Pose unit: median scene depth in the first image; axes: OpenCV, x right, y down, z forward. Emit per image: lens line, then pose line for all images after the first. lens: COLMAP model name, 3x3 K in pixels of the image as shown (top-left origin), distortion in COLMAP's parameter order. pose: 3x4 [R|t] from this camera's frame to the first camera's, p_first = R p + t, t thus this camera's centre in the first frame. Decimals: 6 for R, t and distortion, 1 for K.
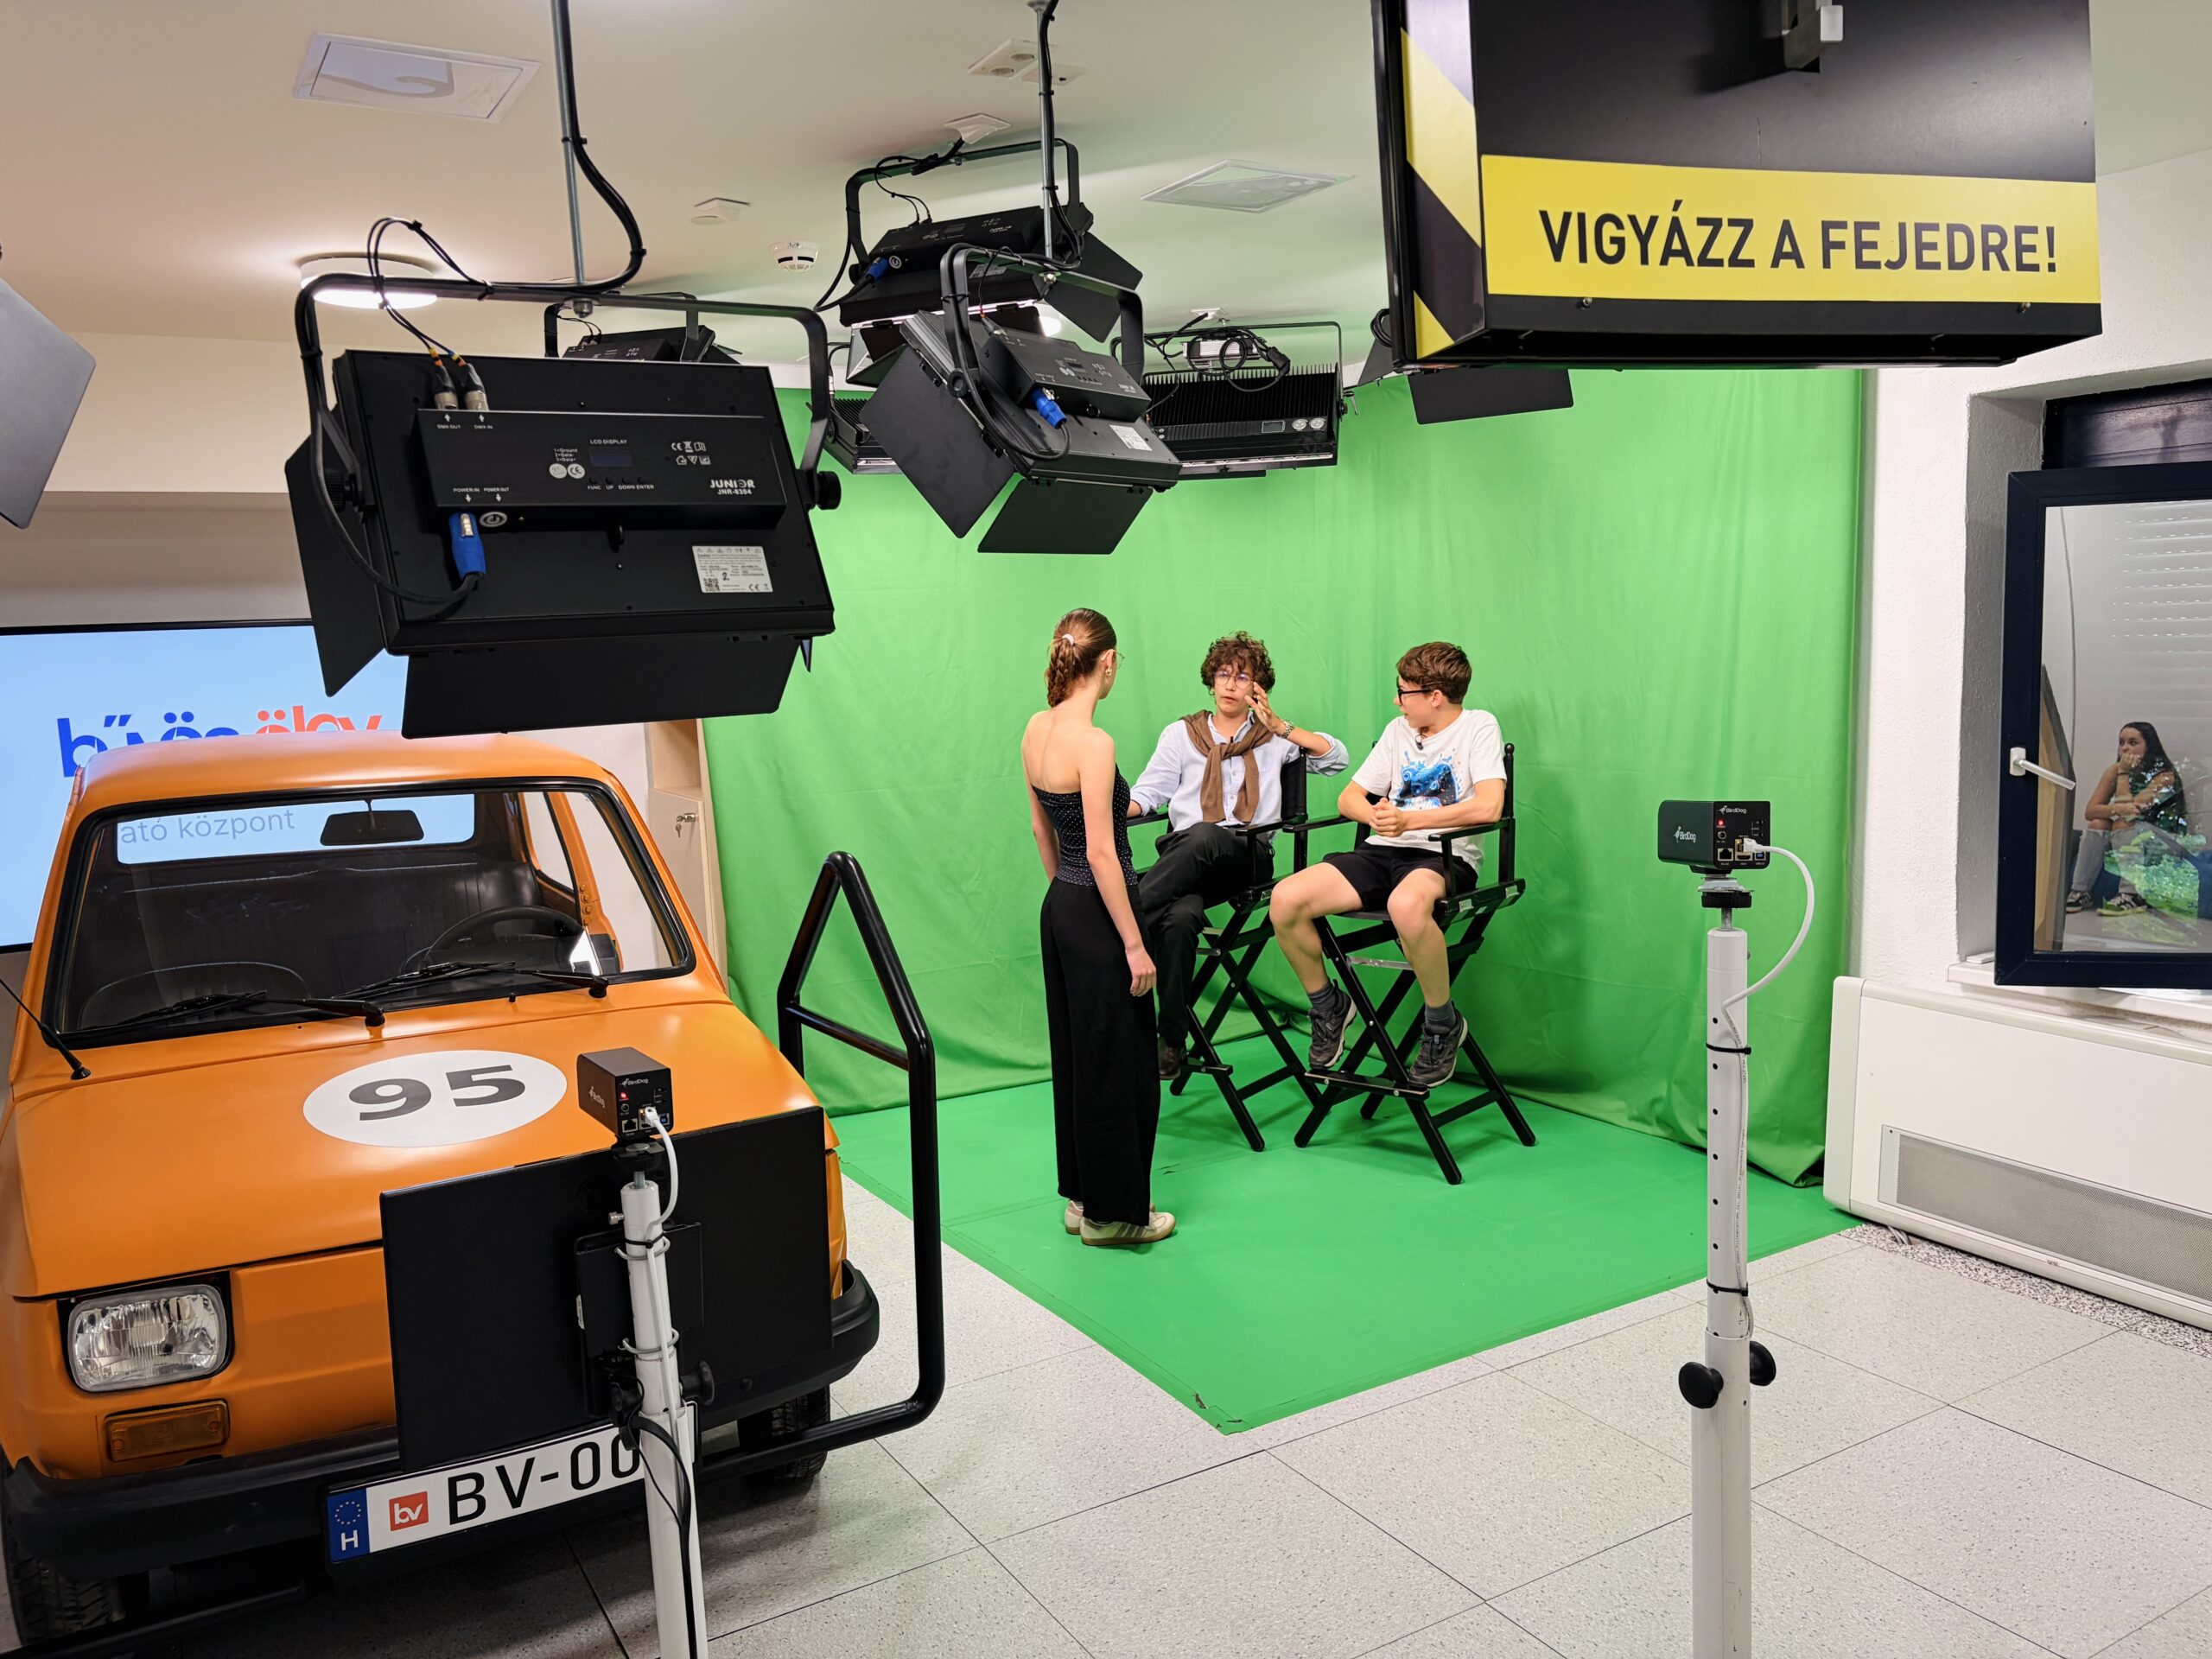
lens RADIAL K [[1734.2, 0, 1106.0], [0, 1734.2, 829.5], [0, 0, 1]] dist [-0.000886, -0.002411]
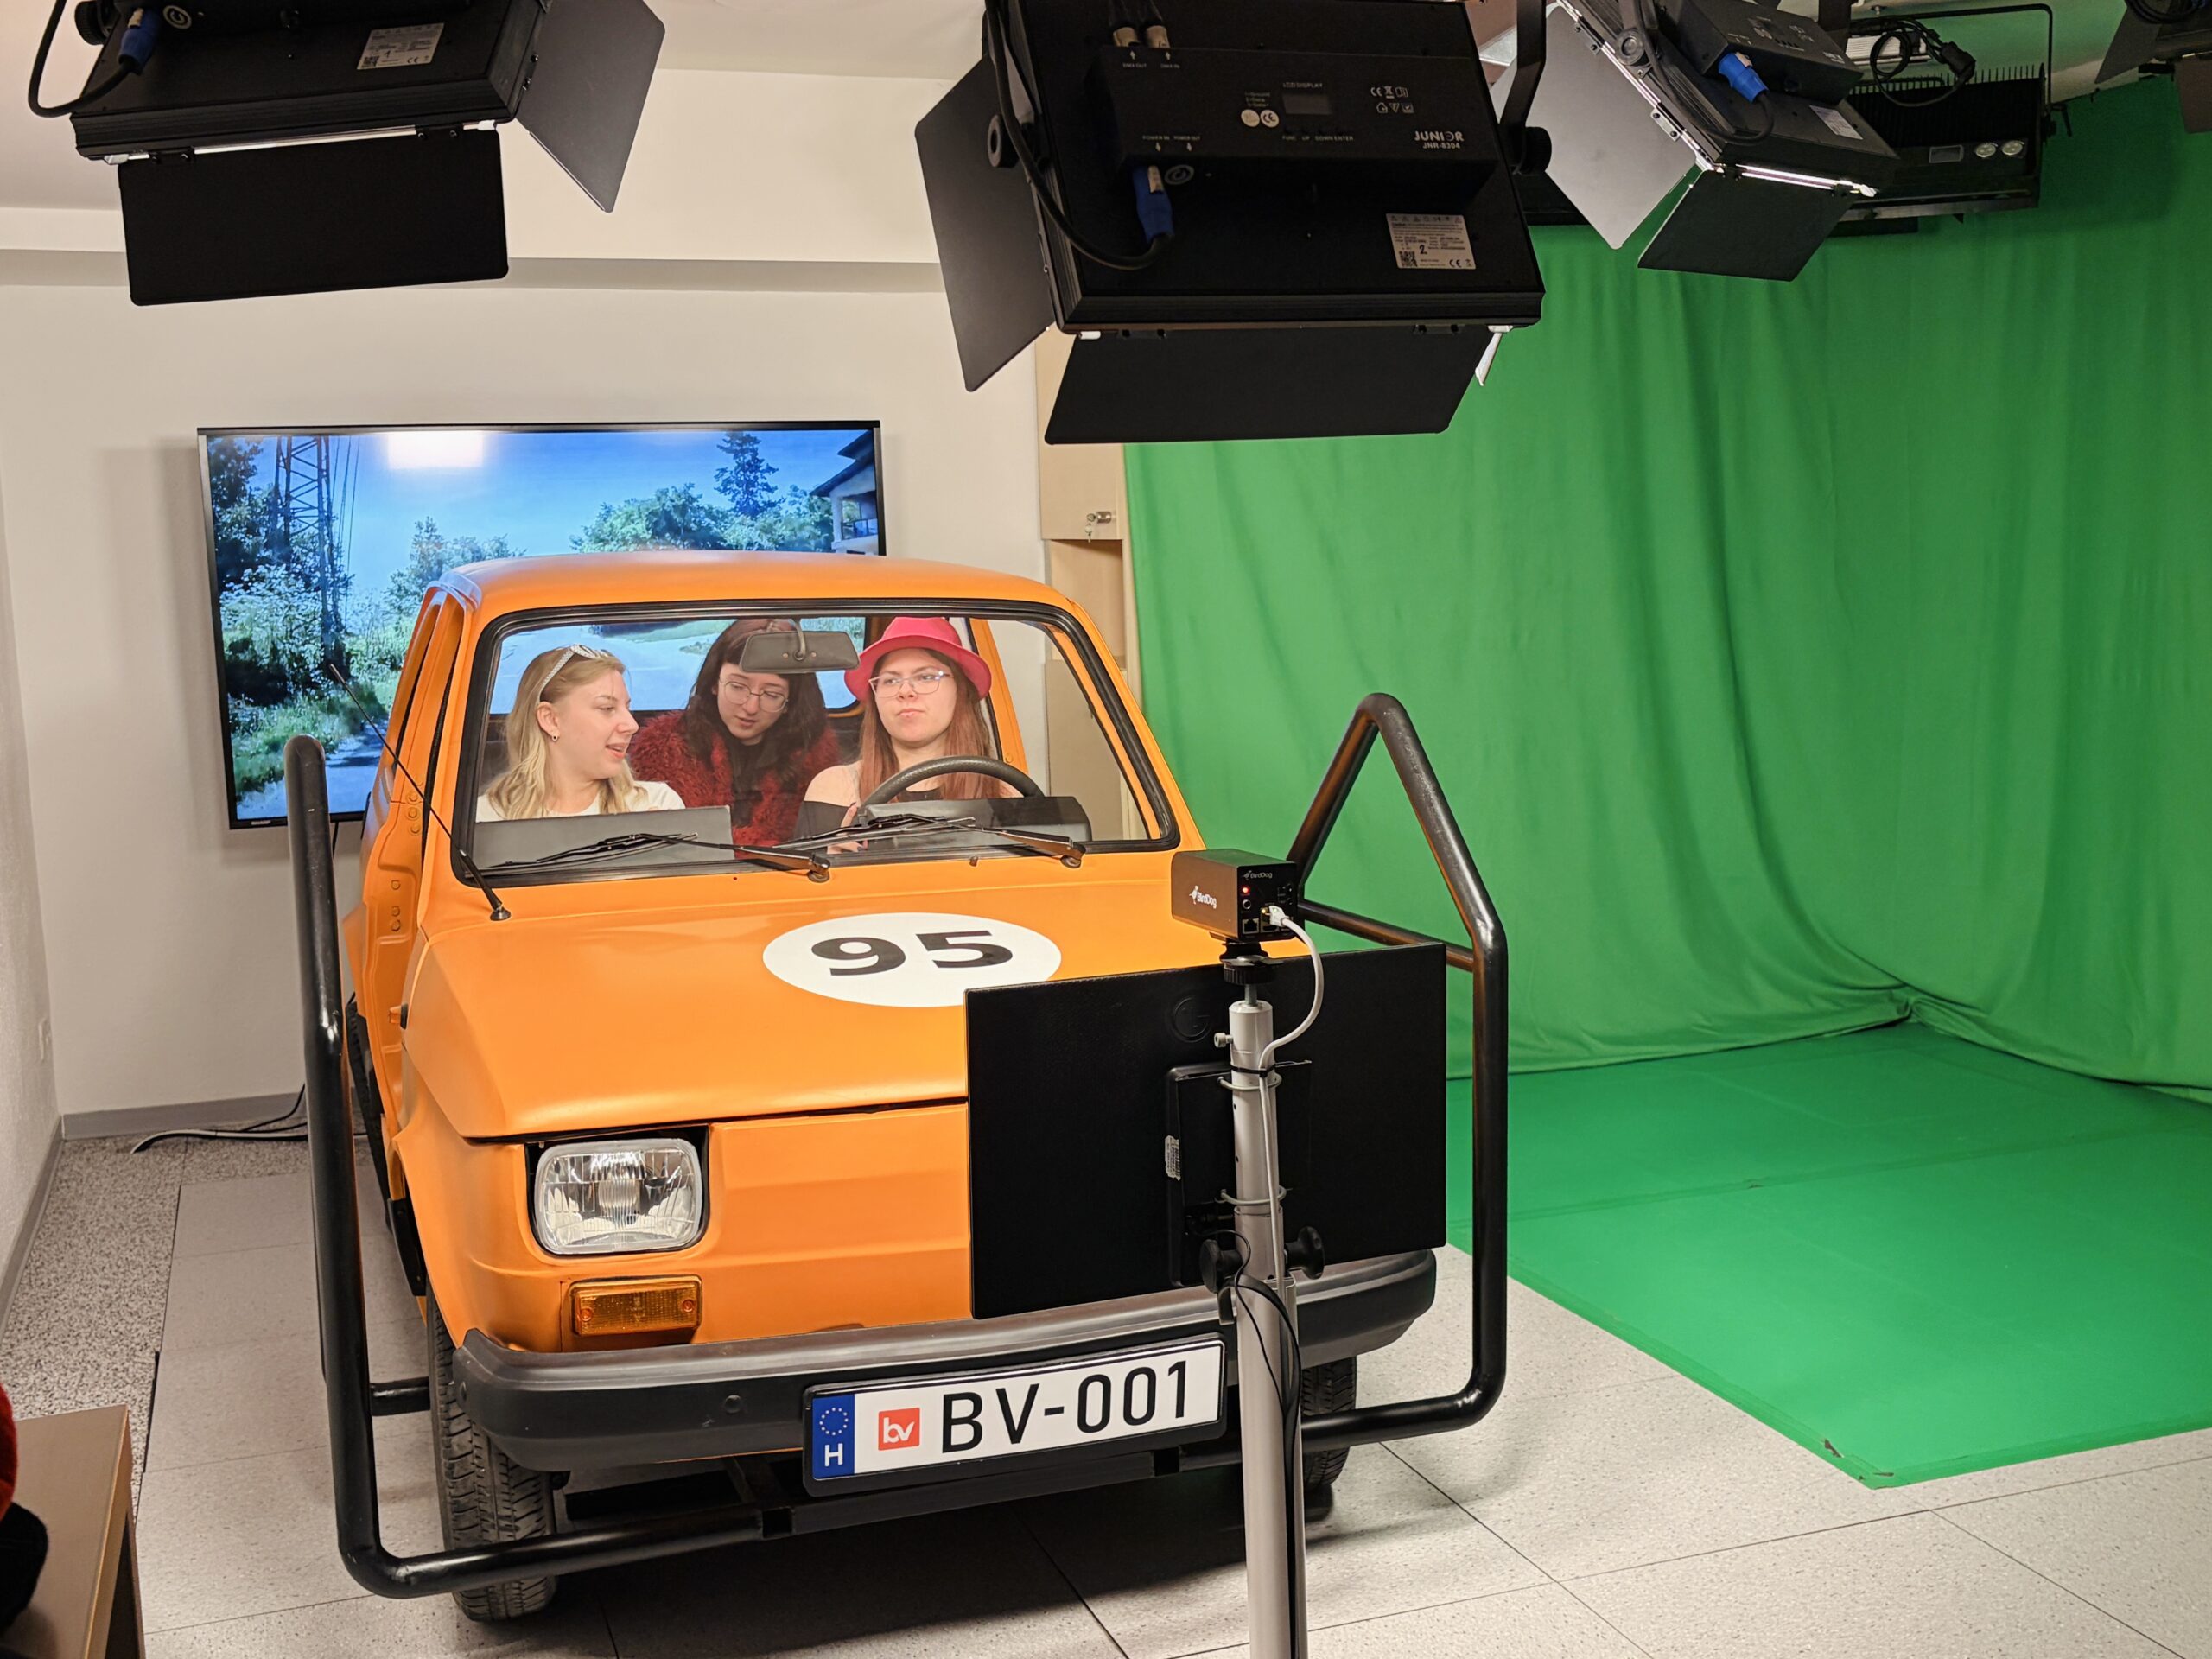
lens RADIAL K [[2425.5, 0, 1106.0], [0, 2425.5, 829.5], [0, 0, 1]] dist [0.099758, -0.246985]
pose [[0.981596, 0.035087, -0.187719, -0.099201], [-0.031995, 0.999298, 0.019479, 0.083006], [0.188271, -0.013114, 0.982030, -0.136519]]
